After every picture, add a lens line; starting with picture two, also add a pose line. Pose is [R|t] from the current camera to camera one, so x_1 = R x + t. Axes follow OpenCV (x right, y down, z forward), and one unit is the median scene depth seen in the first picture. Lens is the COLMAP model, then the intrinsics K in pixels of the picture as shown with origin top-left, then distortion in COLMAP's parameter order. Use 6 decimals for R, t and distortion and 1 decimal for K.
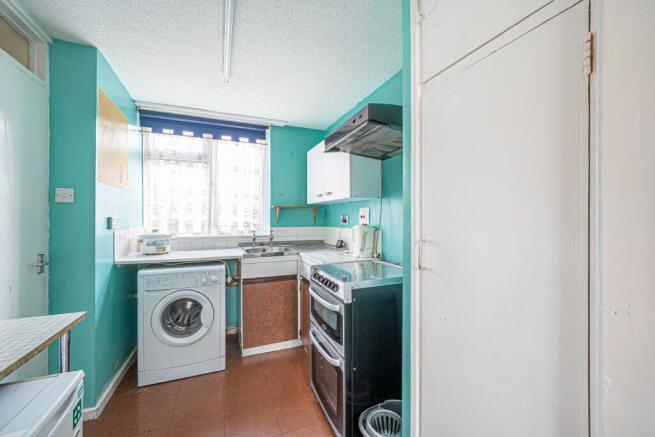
lens RADIAL K [[261.8, 0, 326.1], [0, 261.8, 217.4], [0, 0, 1]] dist [0.000721, 0.001157]
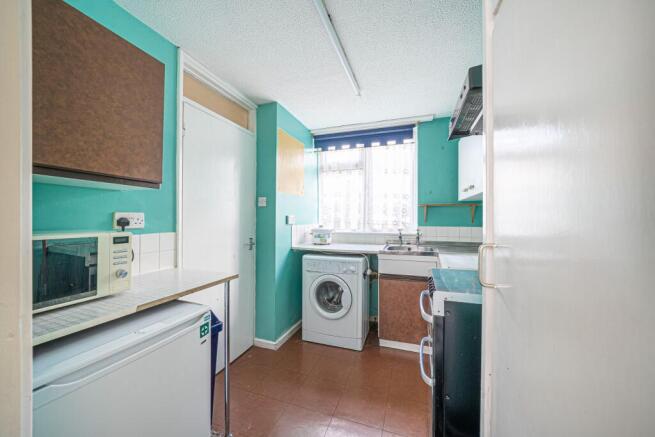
lens RADIAL K [[250.2, 0, 326.5], [0, 250.2, 217.3], [0, 0, 1]] dist [-0.003060, -0.000007]
pose [[0.746945, 0.000355, -0.664886, 0.197103], [-0.000305, 1.000000, 0.000191, 0.005798], [0.664886, 0.000060, 0.746945, 0.089245]]
